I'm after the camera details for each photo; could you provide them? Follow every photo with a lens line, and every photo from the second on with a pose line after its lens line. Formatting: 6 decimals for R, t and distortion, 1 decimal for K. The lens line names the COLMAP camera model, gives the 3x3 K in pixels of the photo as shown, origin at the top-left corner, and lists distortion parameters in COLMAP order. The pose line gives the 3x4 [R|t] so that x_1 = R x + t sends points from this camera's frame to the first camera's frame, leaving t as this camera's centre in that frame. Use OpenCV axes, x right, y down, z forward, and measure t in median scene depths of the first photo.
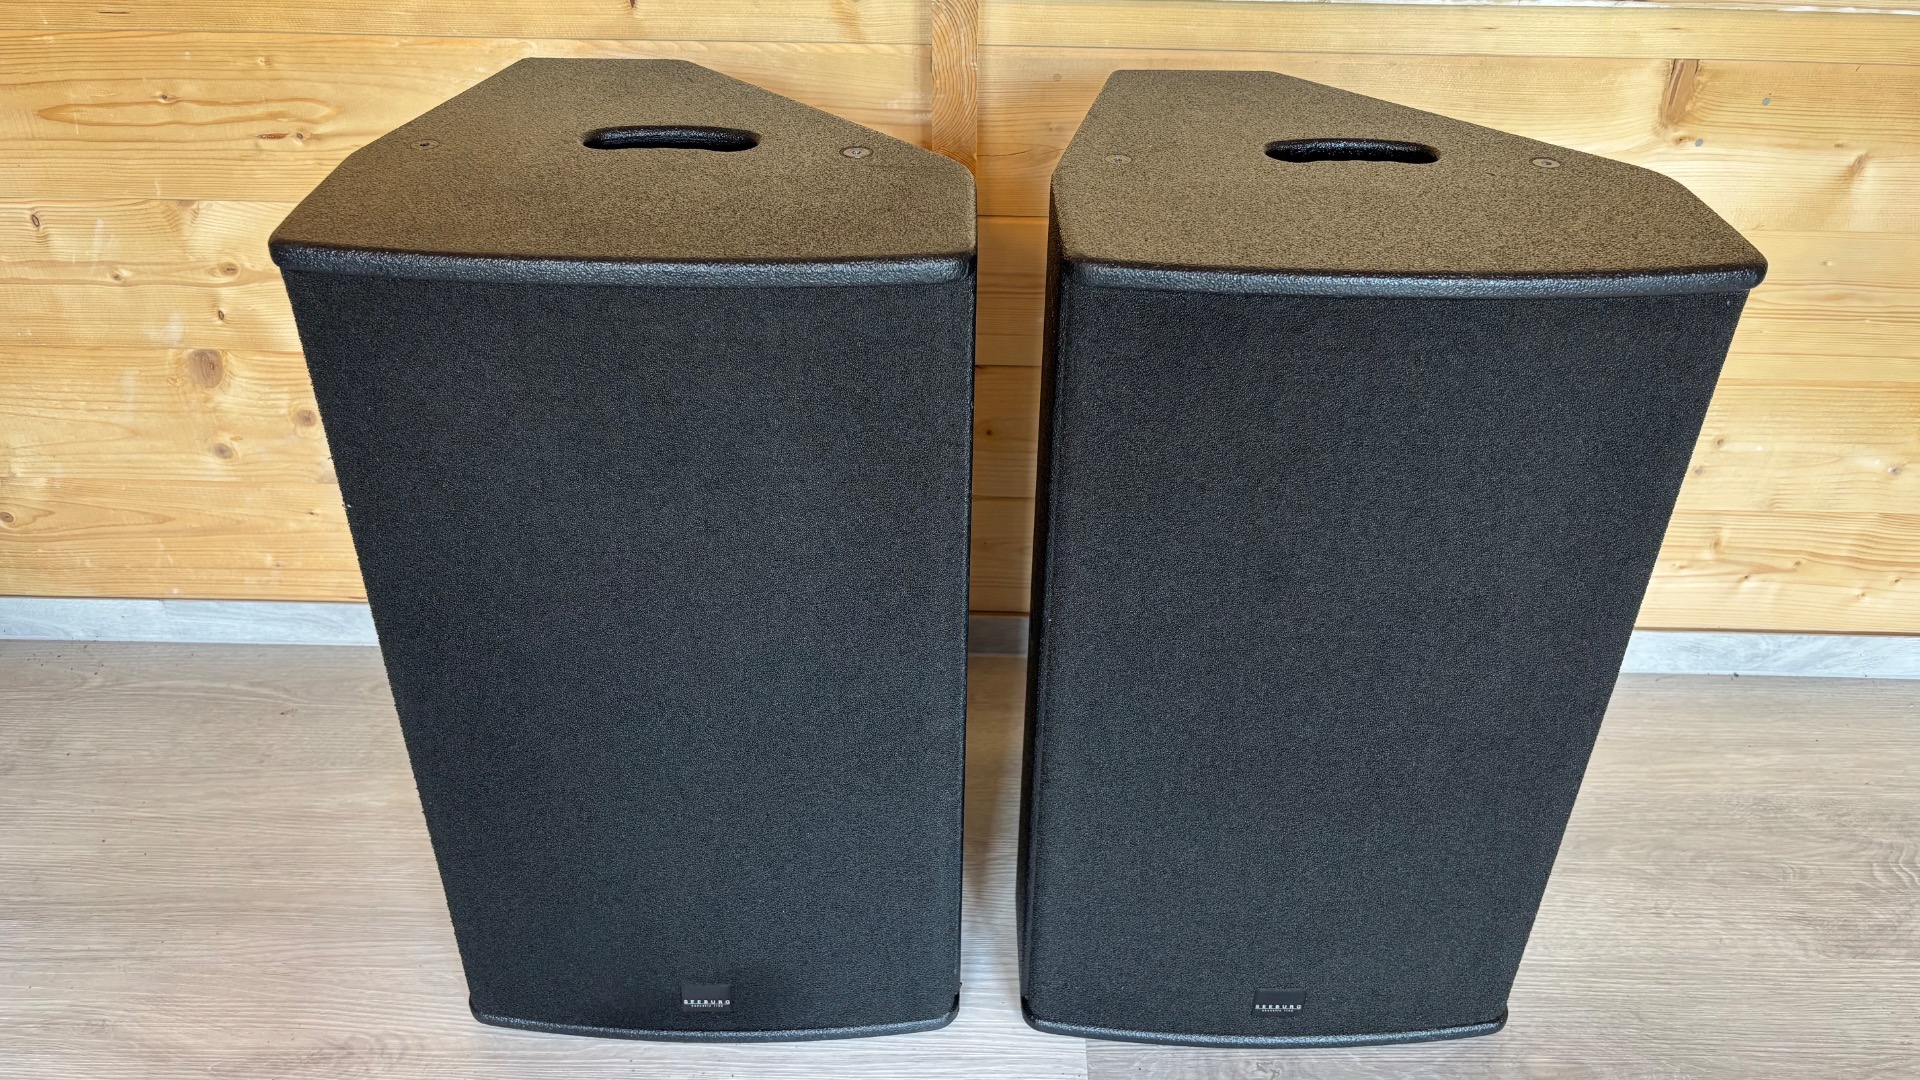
lens RADIAL K [[1482.6, 0, 962.9], [0, 1482.6, 548.5], [0, 0, 1]] dist [0.063500, -0.089639]
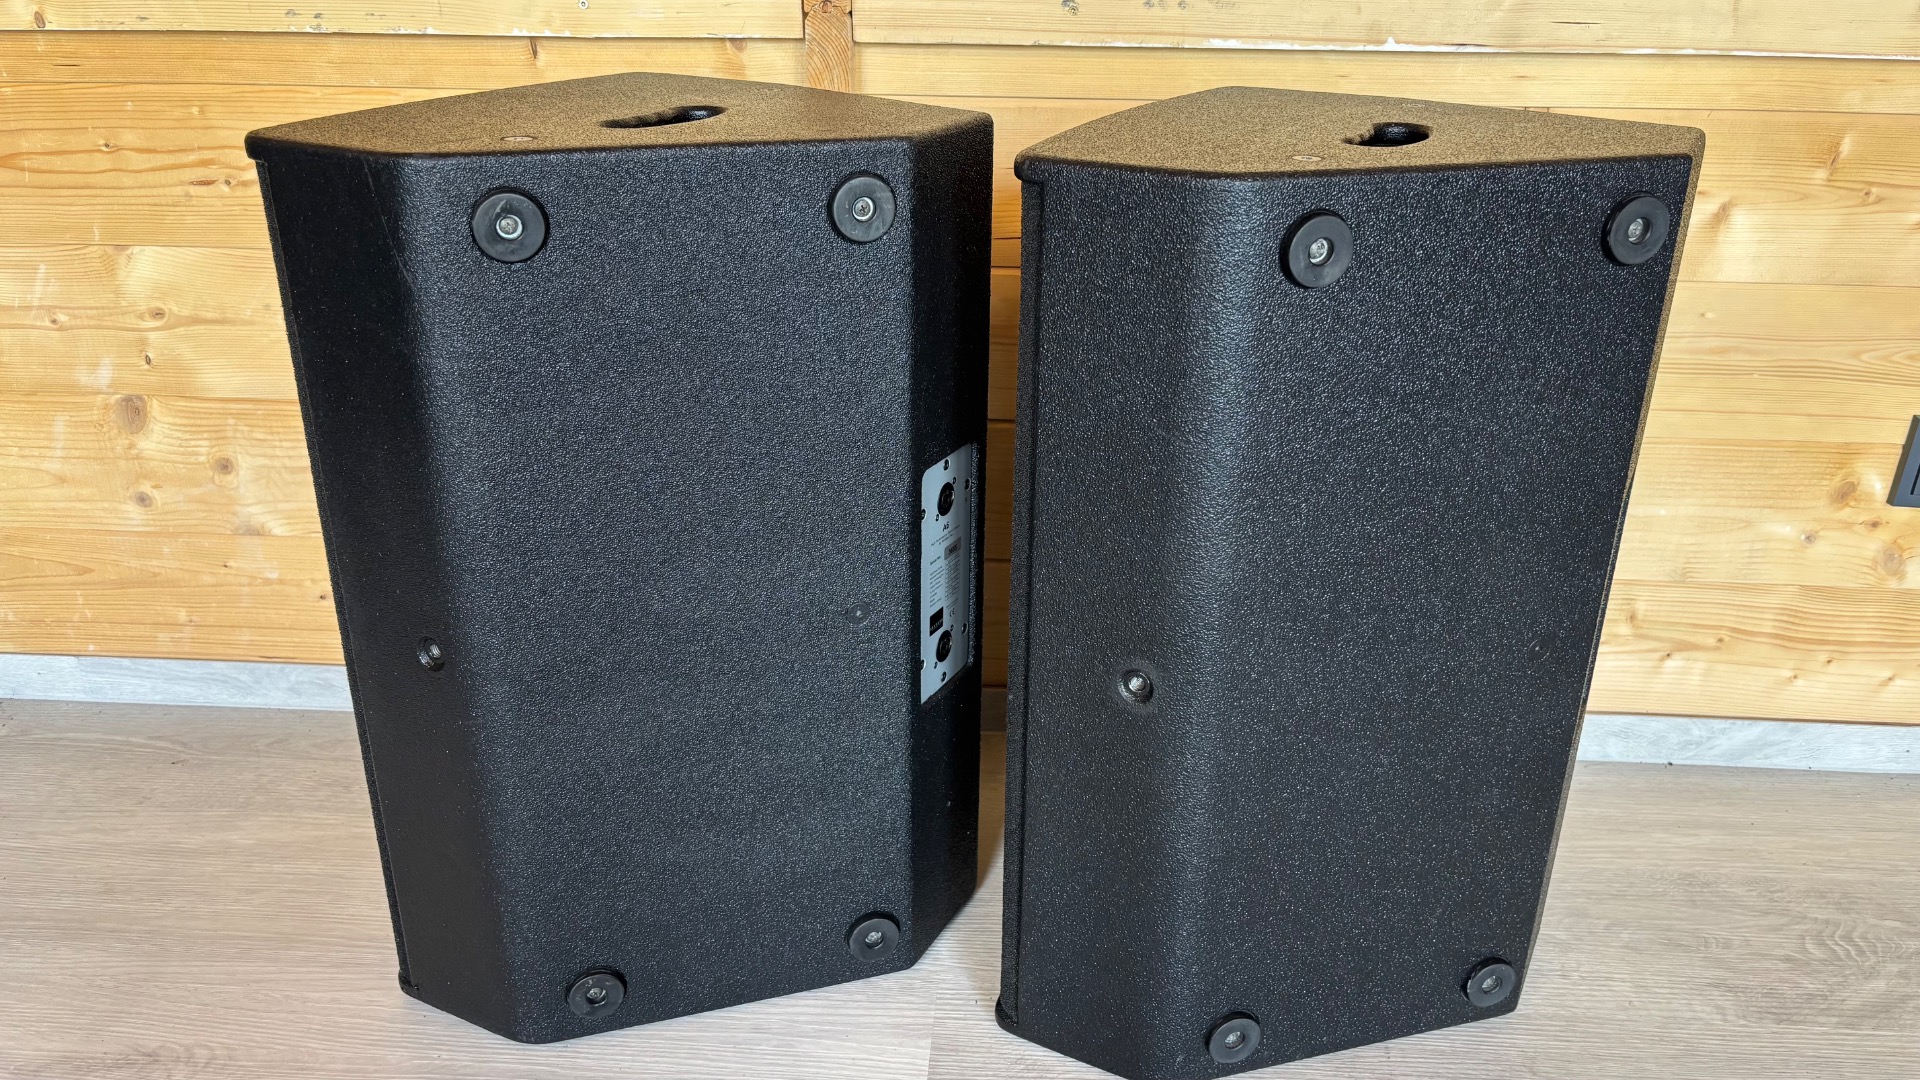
lens RADIAL K [[1482.6, 0, 962.9], [0, 1482.6, 548.5], [0, 0, 1]] dist [0.063500, -0.089639]
pose [[0.998834, 0.013164, -0.046454, 0.124136], [-0.021376, 0.983254, -0.180982, 0.151550], [0.043294, 0.181764, 0.982389, 0.019753]]
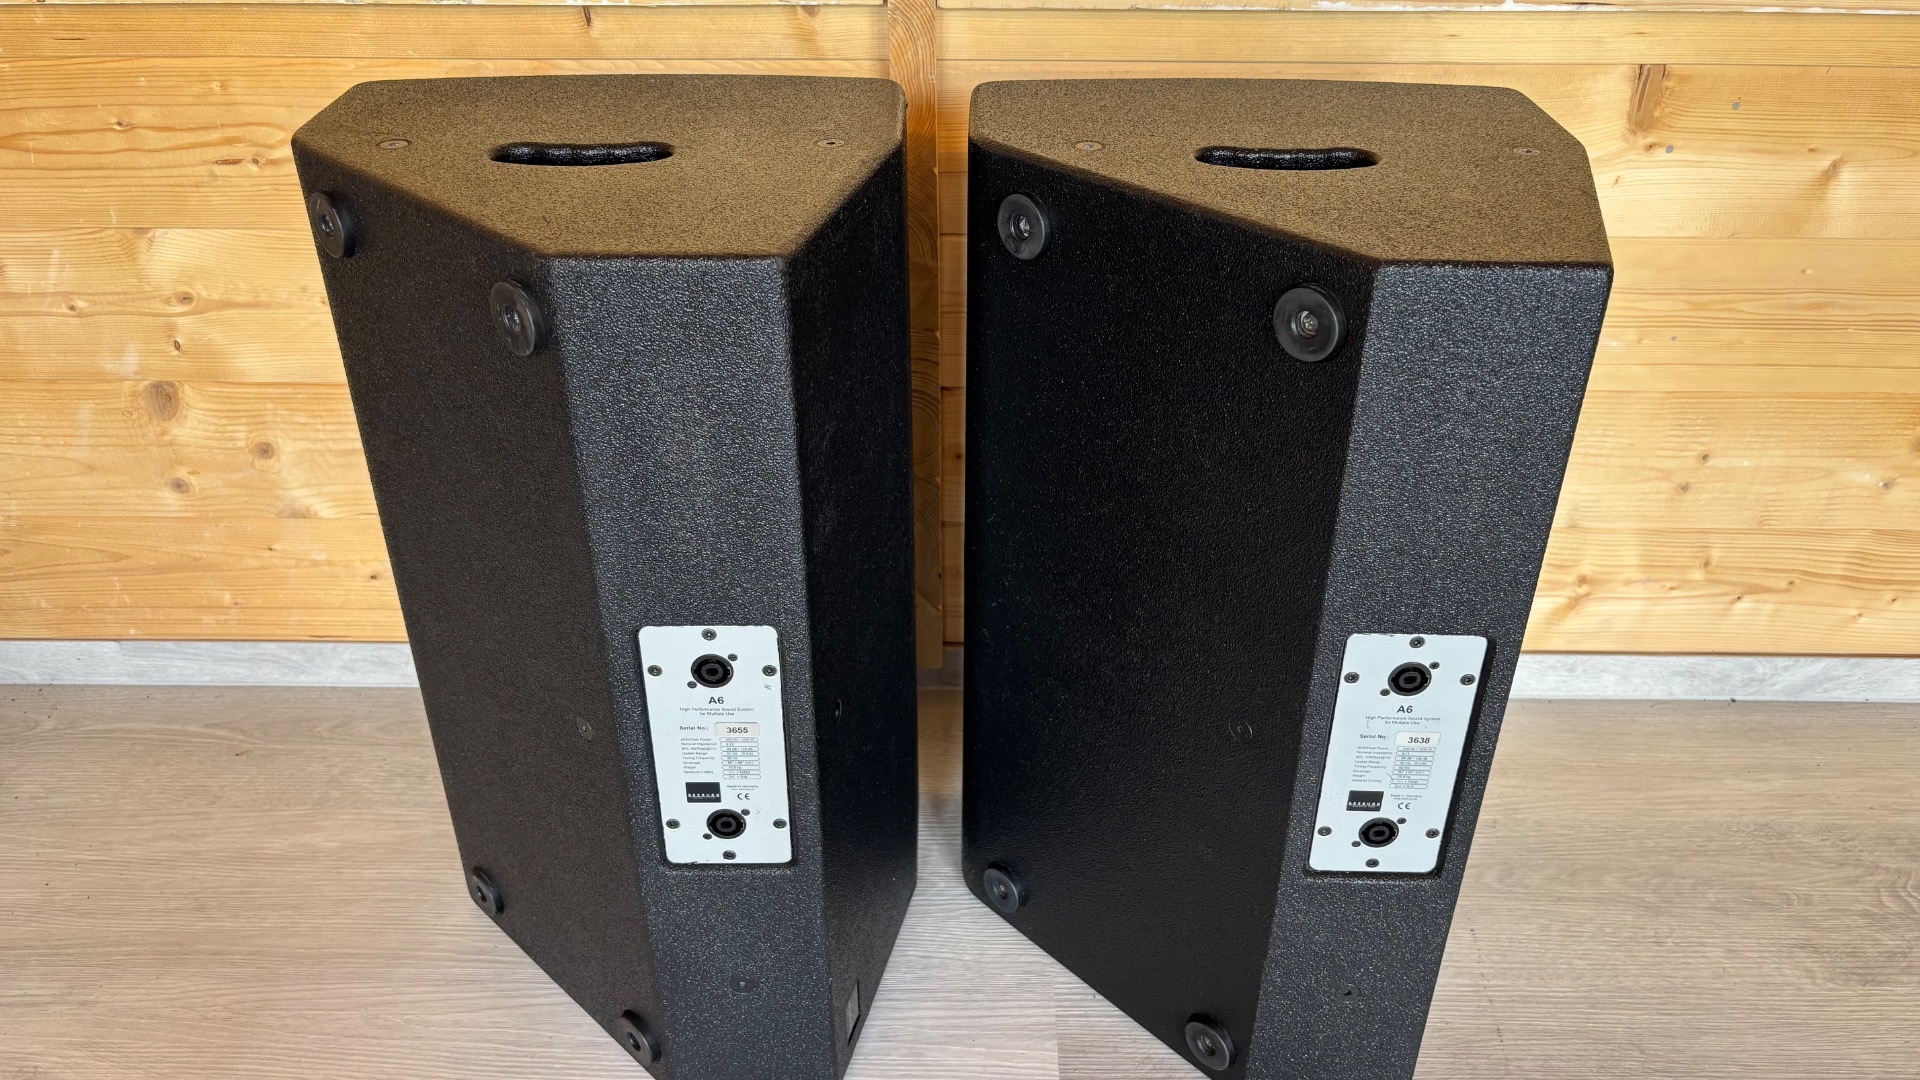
lens RADIAL K [[1484.2, 0, 958.9], [0, 1484.2, 538.9], [0, 0, 1]] dist [0.060732, -0.088427]
pose [[0.999918, -0.011798, -0.004908, 0.023069], [0.011510, 0.998411, -0.055162, 0.031874], [0.005551, 0.055101, 0.998465, 0.023967]]
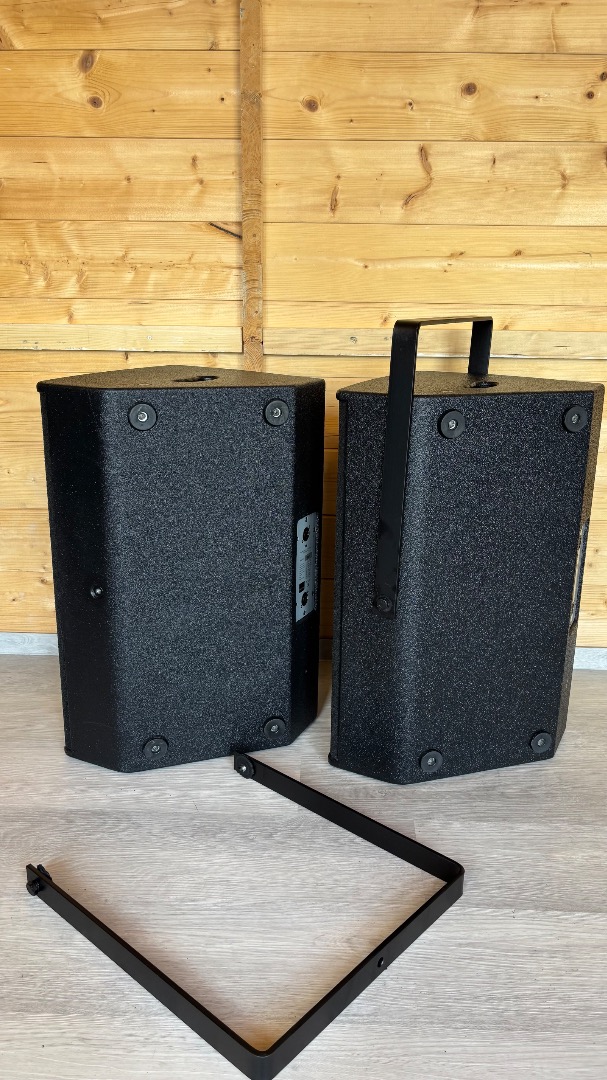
lens RADIAL K [[844.6, 0, 305.9], [0, 844.6, 536.8], [0, 0, 1]] dist [0.061060, -0.075963]
pose [[0.999746, 0.003028, -0.022325, 0.101673], [-0.009775, 0.951095, -0.308745, 0.321281], [0.020298, 0.308885, 0.950883, -0.238331]]
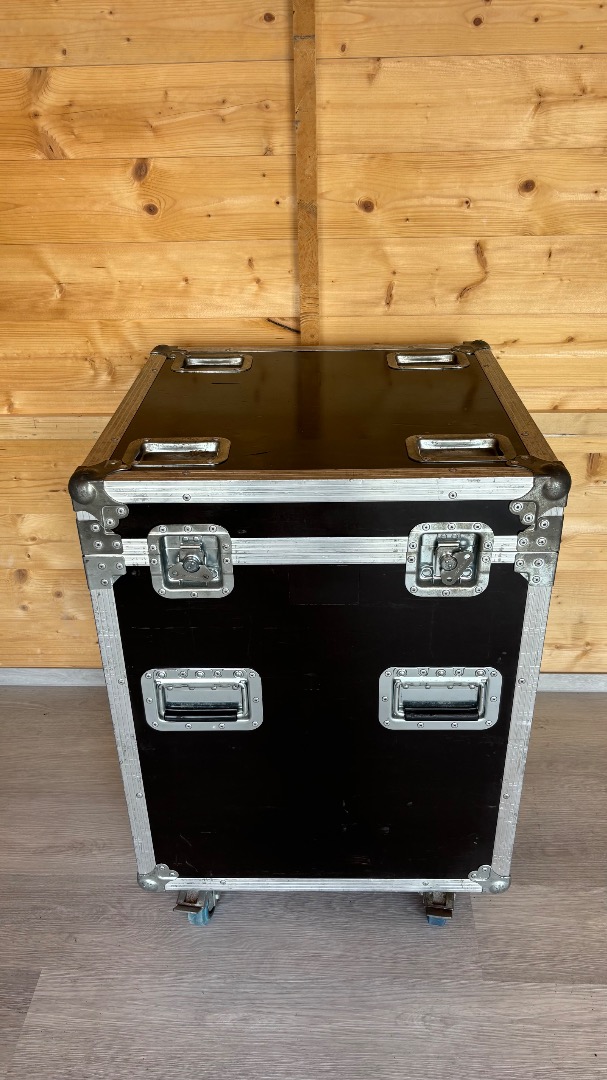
lens RADIAL K [[844.2, 0, 301.0], [0, 844.2, 541.9], [0, 0, 1]] dist [0.007282, 0.002273]
pose [[0.998682, -0.018018, -0.048050, 0.038795], [0.013263, 0.995147, -0.097501, -0.033060], [0.049573, 0.096735, 0.994075, -0.413789]]
